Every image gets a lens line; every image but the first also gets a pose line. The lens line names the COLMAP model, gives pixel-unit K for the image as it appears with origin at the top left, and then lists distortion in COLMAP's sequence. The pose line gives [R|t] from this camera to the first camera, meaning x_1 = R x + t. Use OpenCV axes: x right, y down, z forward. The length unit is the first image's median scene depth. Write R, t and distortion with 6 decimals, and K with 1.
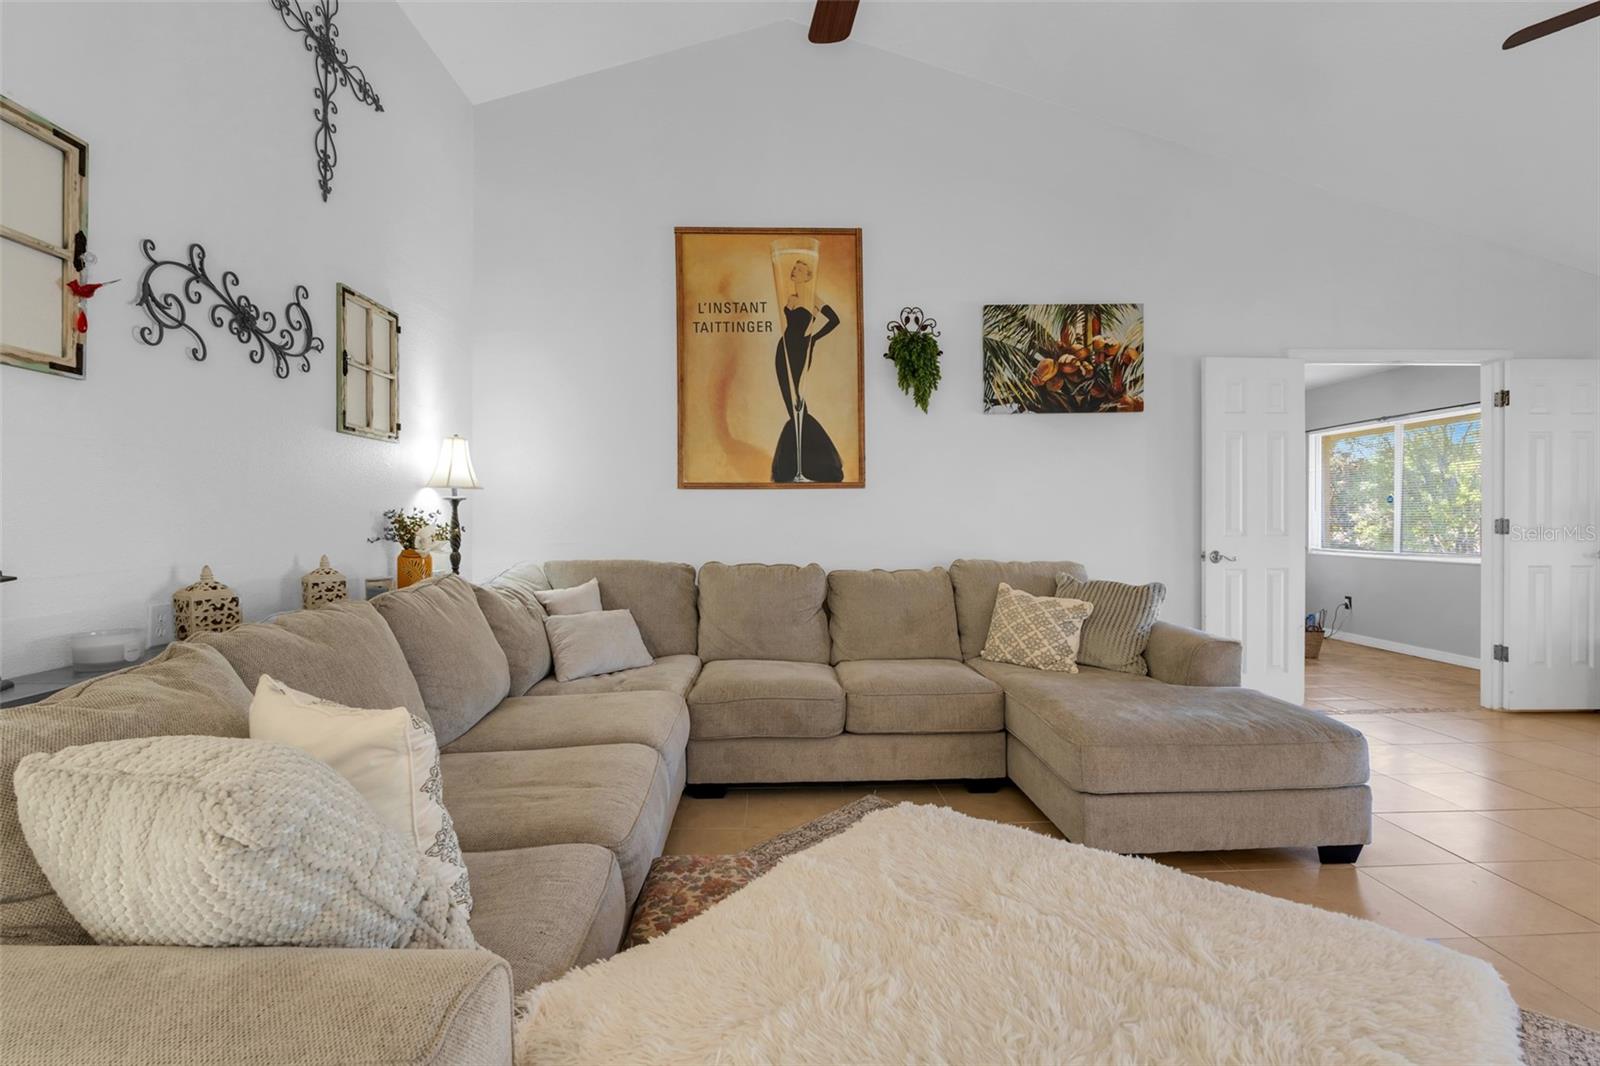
lens RADIAL K [[722.4, 0, 798.3], [0, 722.4, 526.5], [0, 0, 1]] dist [-0.013861, -0.000074]
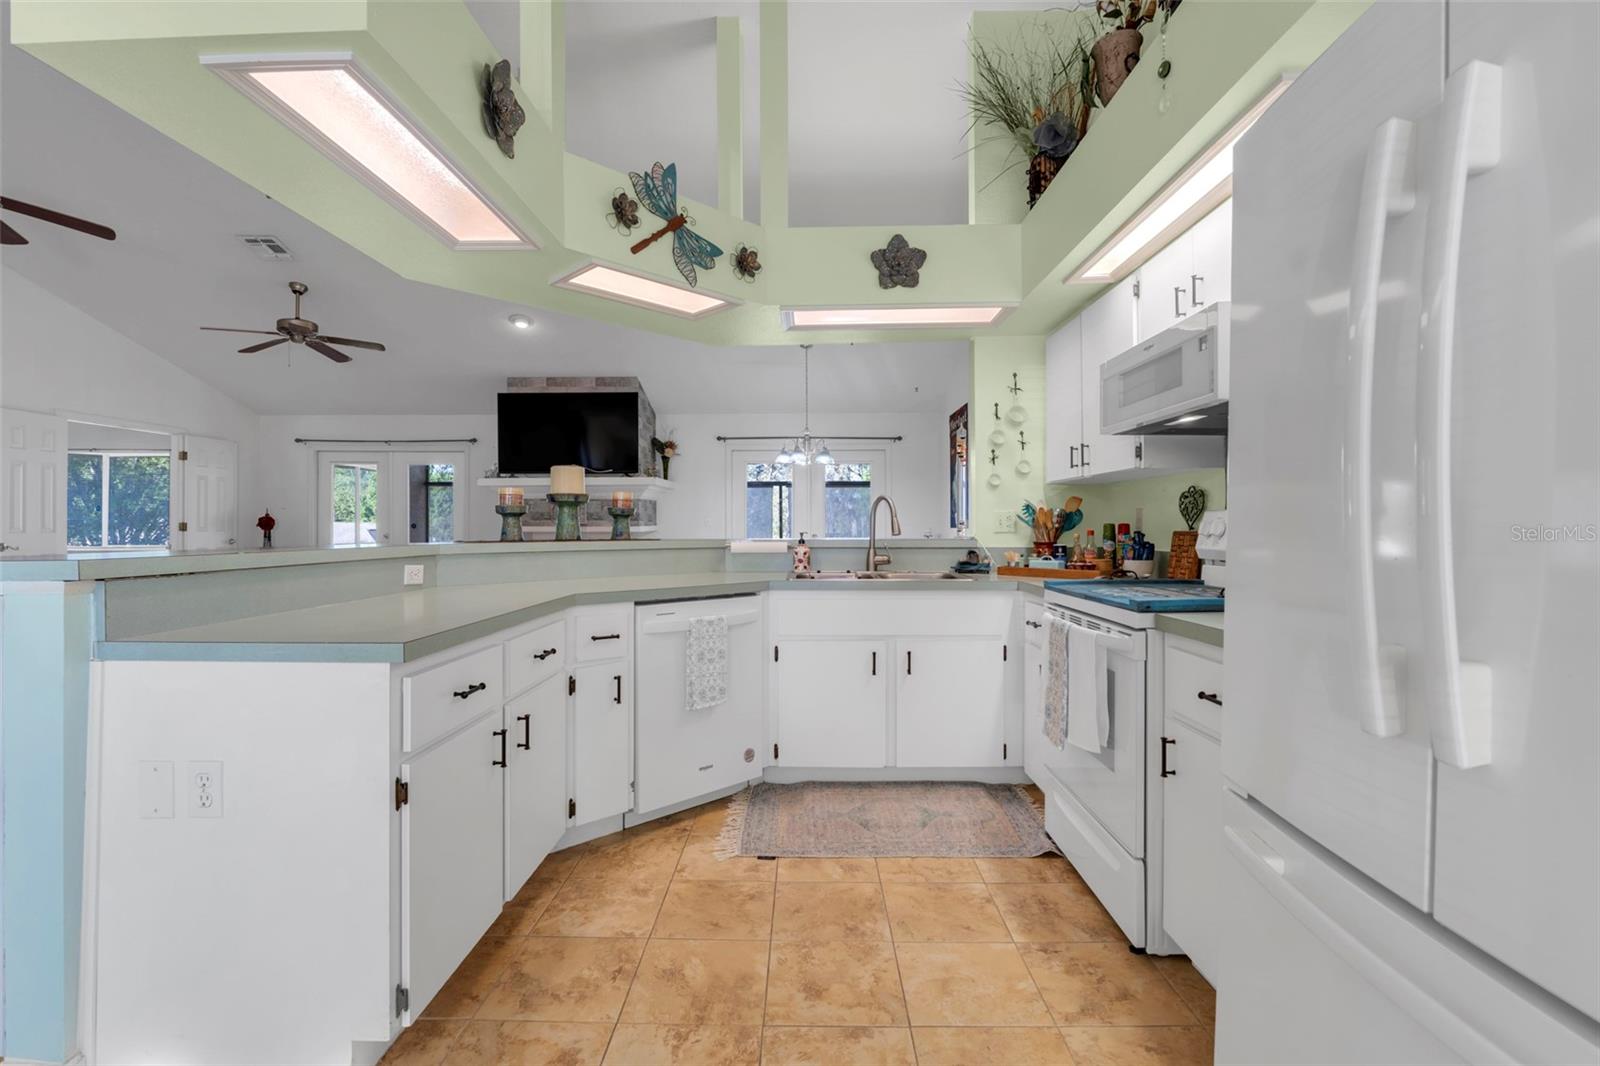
lens RADIAL K [[722.4, 0, 798.3], [0, 722.4, 526.5], [0, 0, 1]] dist [-0.013861, -0.000074]
pose [[0.043602, 0.000307, 0.999049, -0.771811], [0.002464, 0.999997, -0.000415, 0.003694], [-0.999046, 0.002480, 0.043601, -0.650661]]
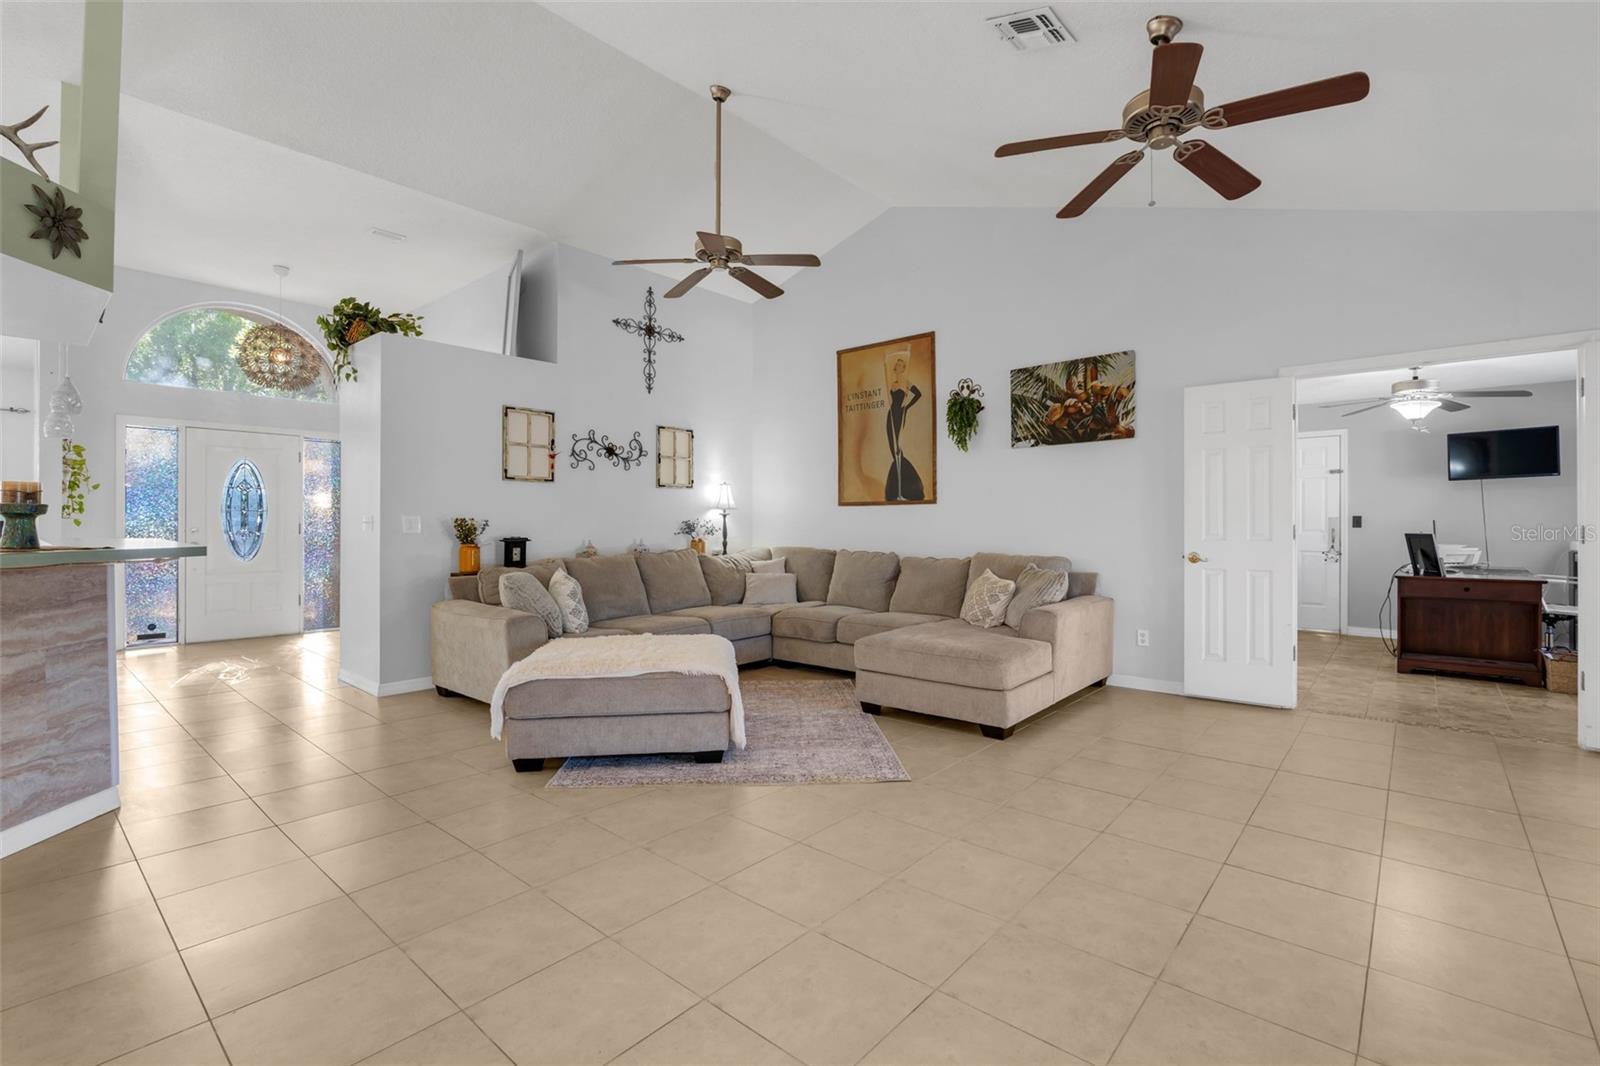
lens RADIAL K [[720.4, 0, 798.2], [0, 720.4, 524.5], [0, 0, 1]] dist [-0.009624, 0.001162]
pose [[0.732189, 0.002827, -0.681096, 0.909138], [-0.006116, 0.999978, -0.002424, -0.004491], [0.681074, 0.005941, 0.732190, -0.293417]]
